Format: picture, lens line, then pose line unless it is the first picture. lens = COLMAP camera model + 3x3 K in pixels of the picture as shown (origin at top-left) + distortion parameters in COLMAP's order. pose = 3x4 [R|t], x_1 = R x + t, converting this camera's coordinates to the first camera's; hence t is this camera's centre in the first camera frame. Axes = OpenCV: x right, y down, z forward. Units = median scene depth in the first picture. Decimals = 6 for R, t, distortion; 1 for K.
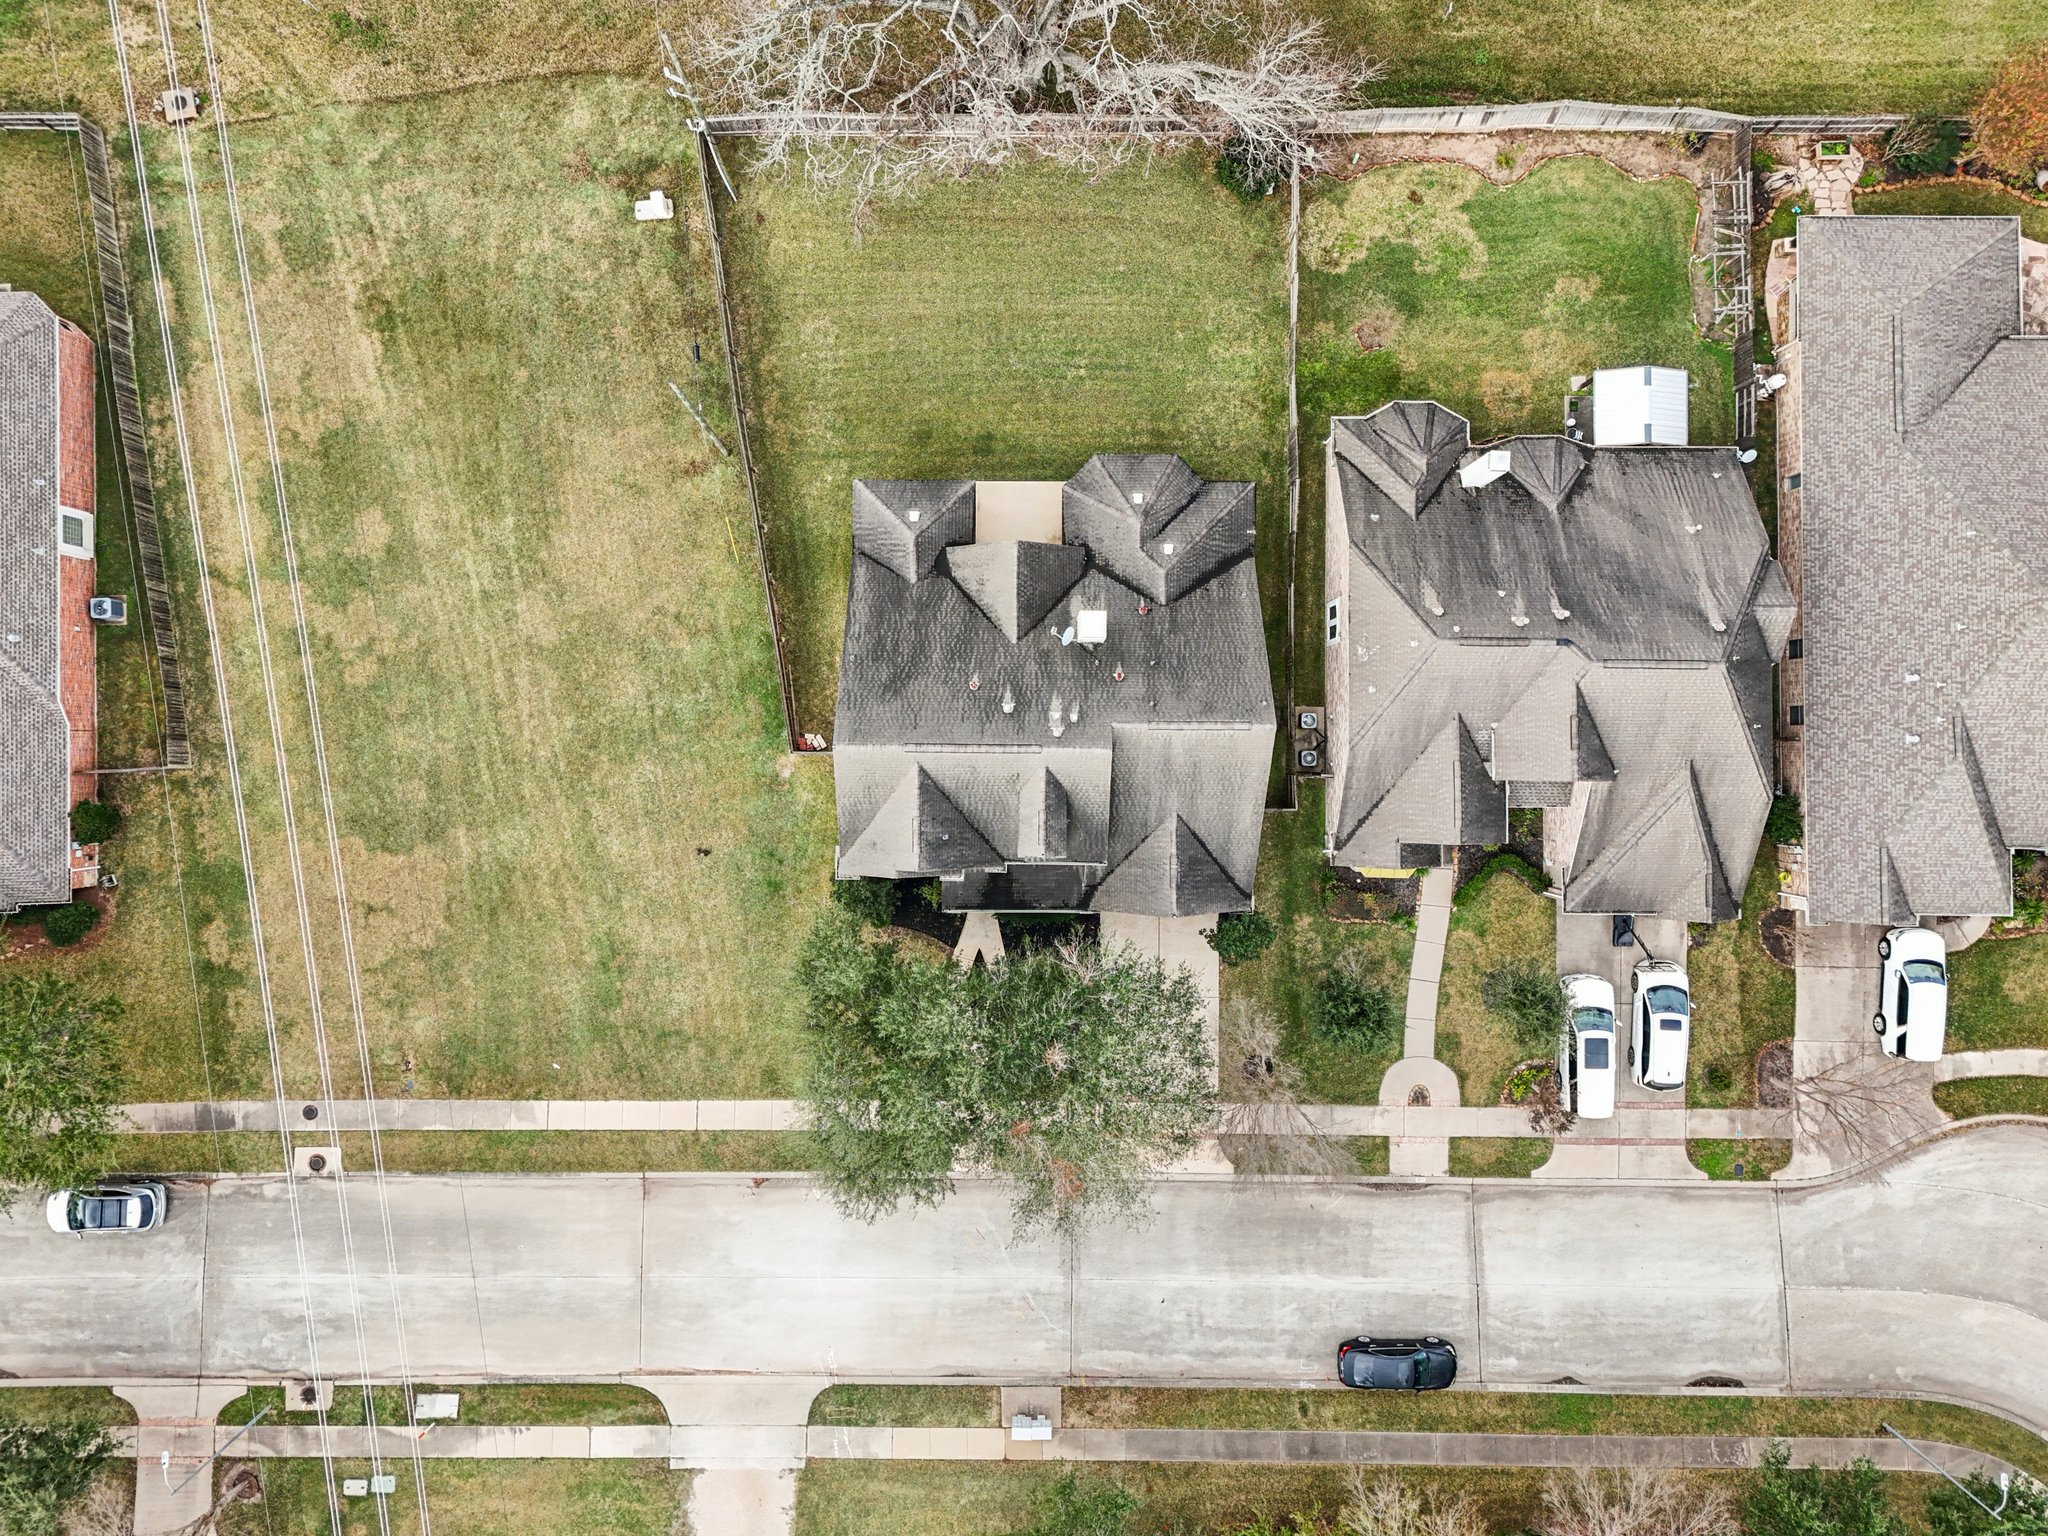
lens RADIAL K [[1573.6, 0, 1032.8], [0, 1573.6, 678.1], [0, 0, 1]] dist [0.035130, -0.000804]
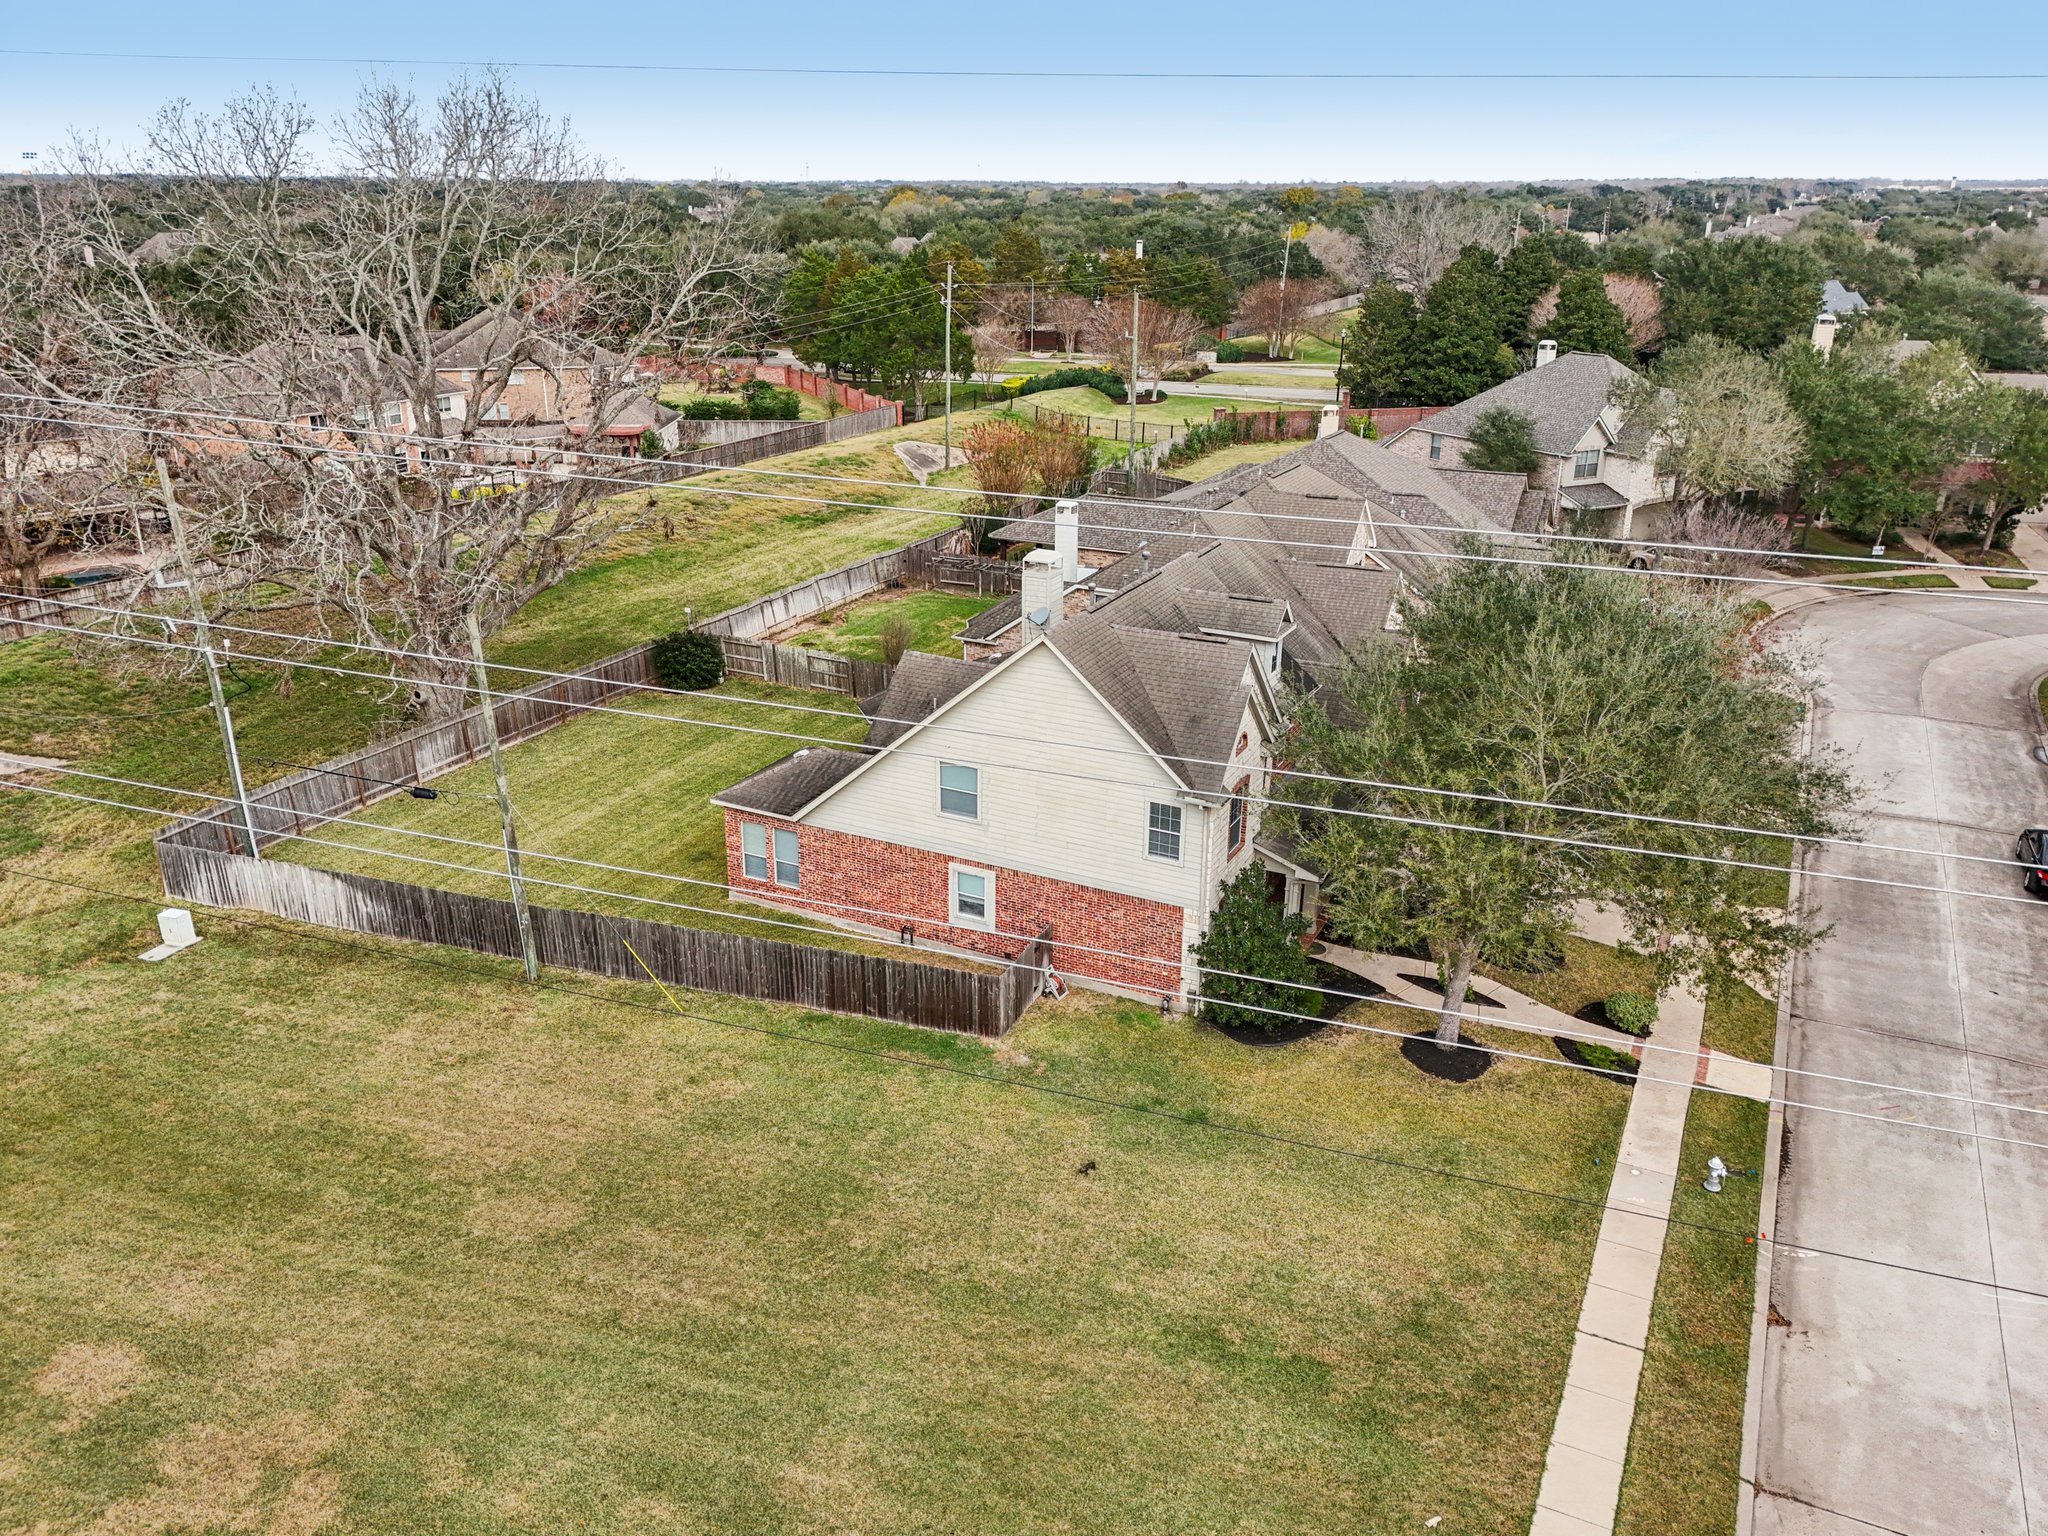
lens RADIAL K [[1523.1, 0, 1029.1], [0, 1523.1, 741.5], [0, 0, 1]] dist [0.075092, -0.085576]
pose [[0.440982, -0.317806, 0.839365, -0.604112], [0.896962, 0.188917, -0.399713, 0.271240], [-0.031540, 0.929145, 0.368369, 0.679491]]
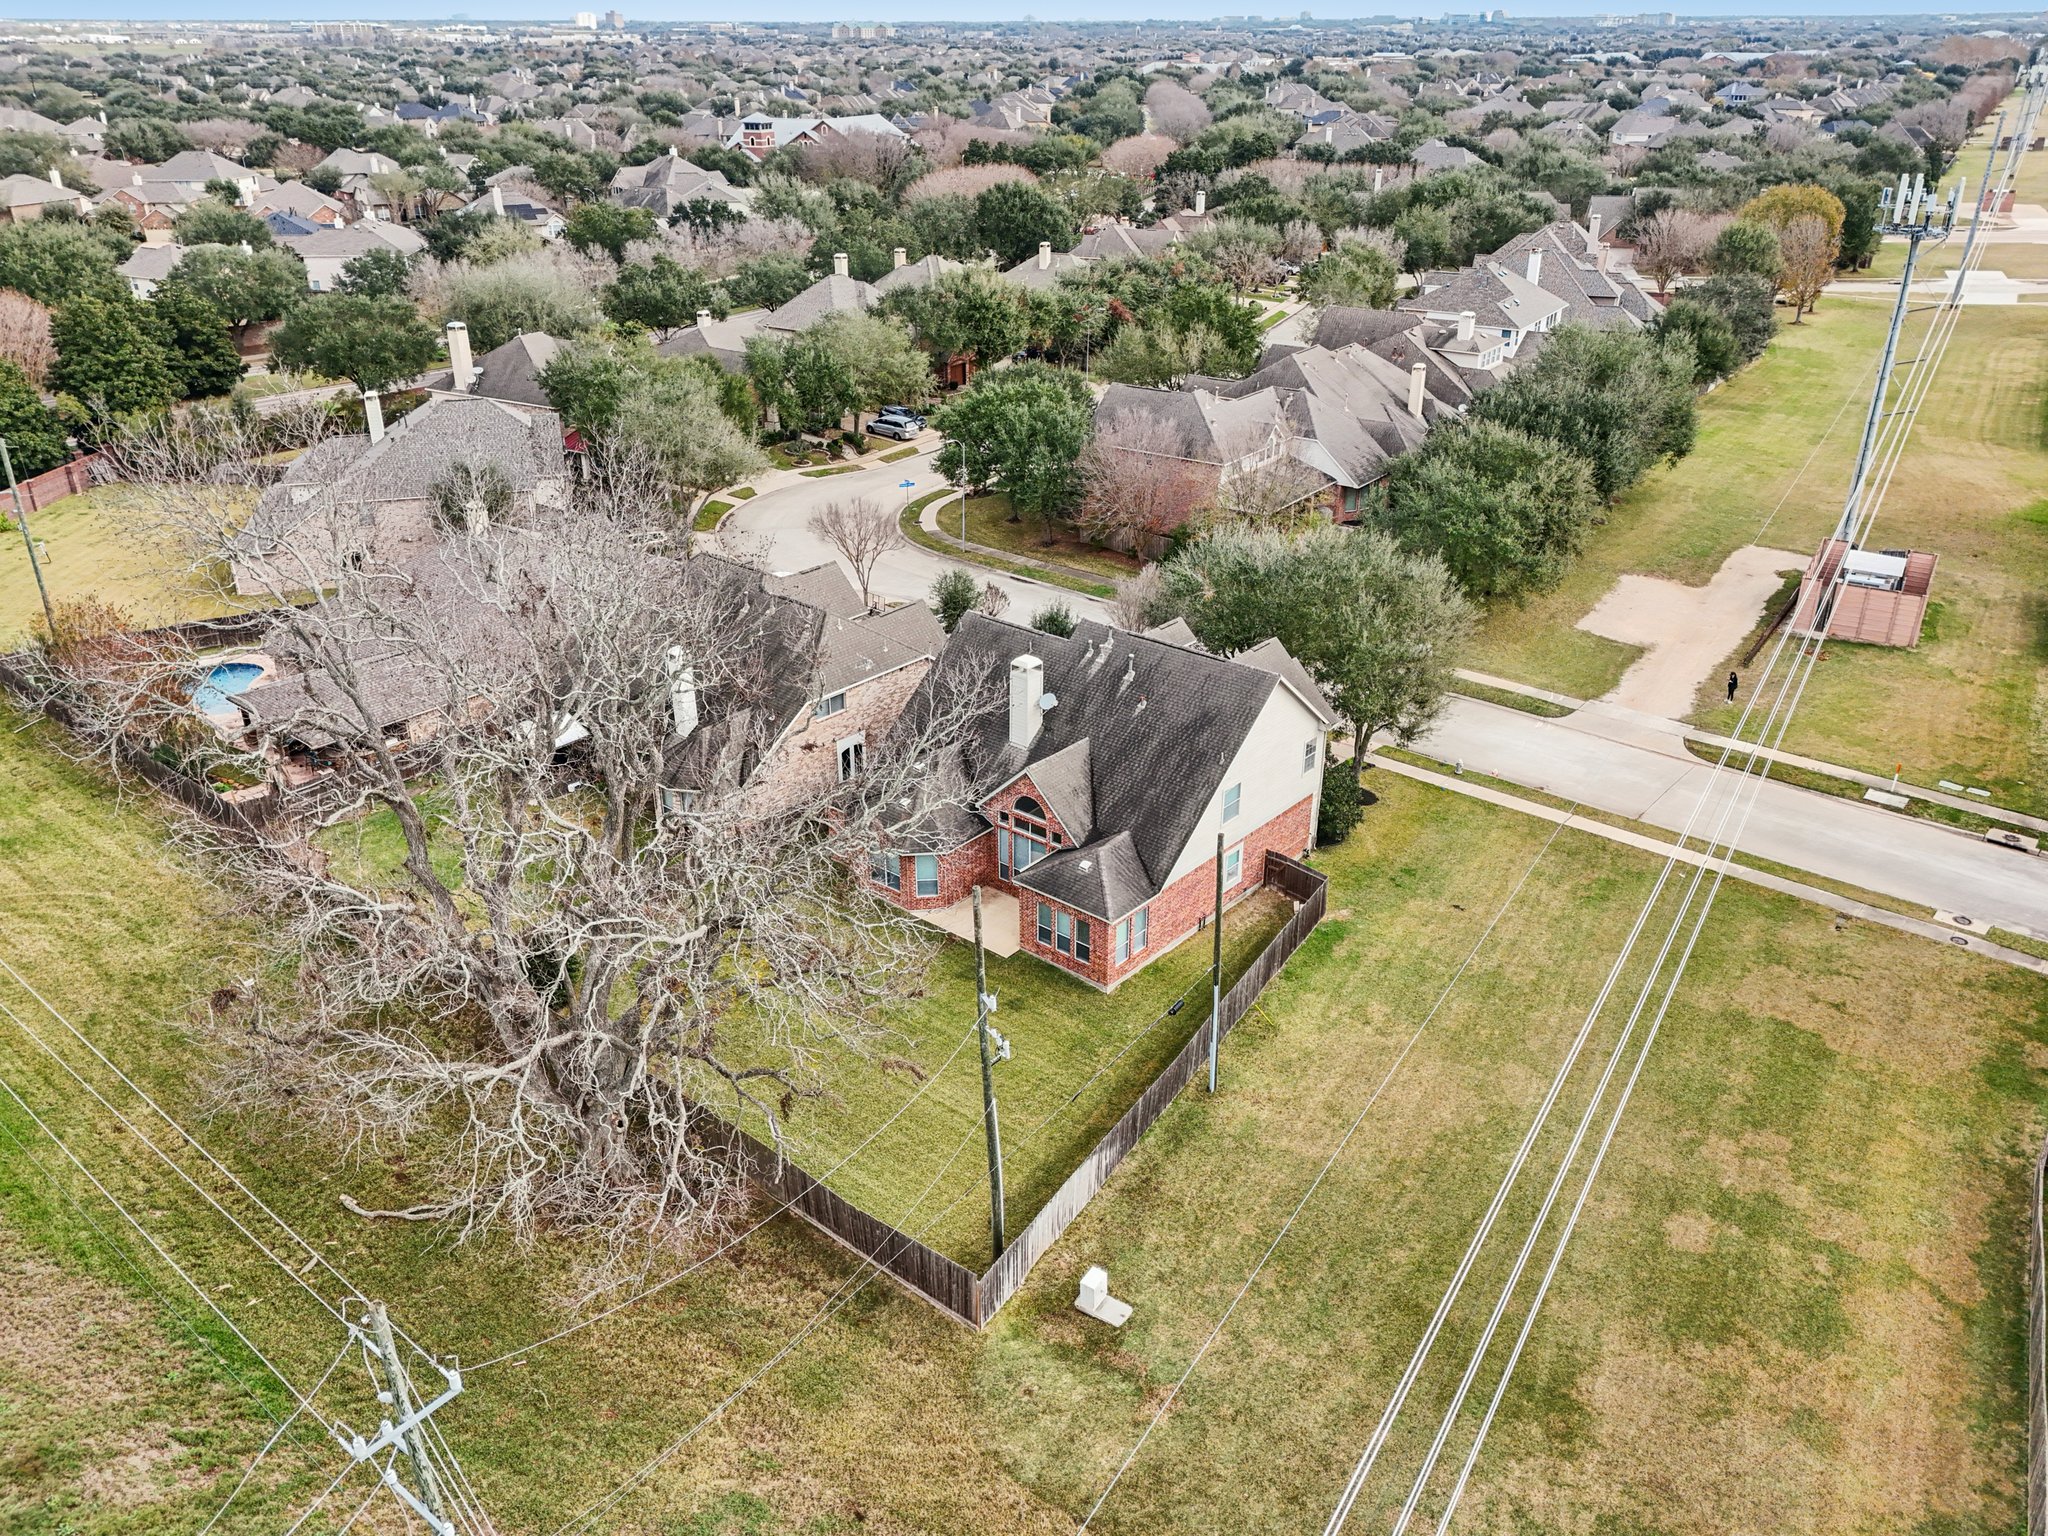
lens RADIAL K [[1528.2, 0, 1022.1], [0, 1528.2, 717.1], [0, 0, 1]] dist [0.103284, -0.095224]
pose [[-0.763291, -0.272893, 0.585591, -0.537506], [0.645276, -0.277536, 0.711753, -0.727806], [-0.031710, 0.921142, 0.387932, 0.521122]]
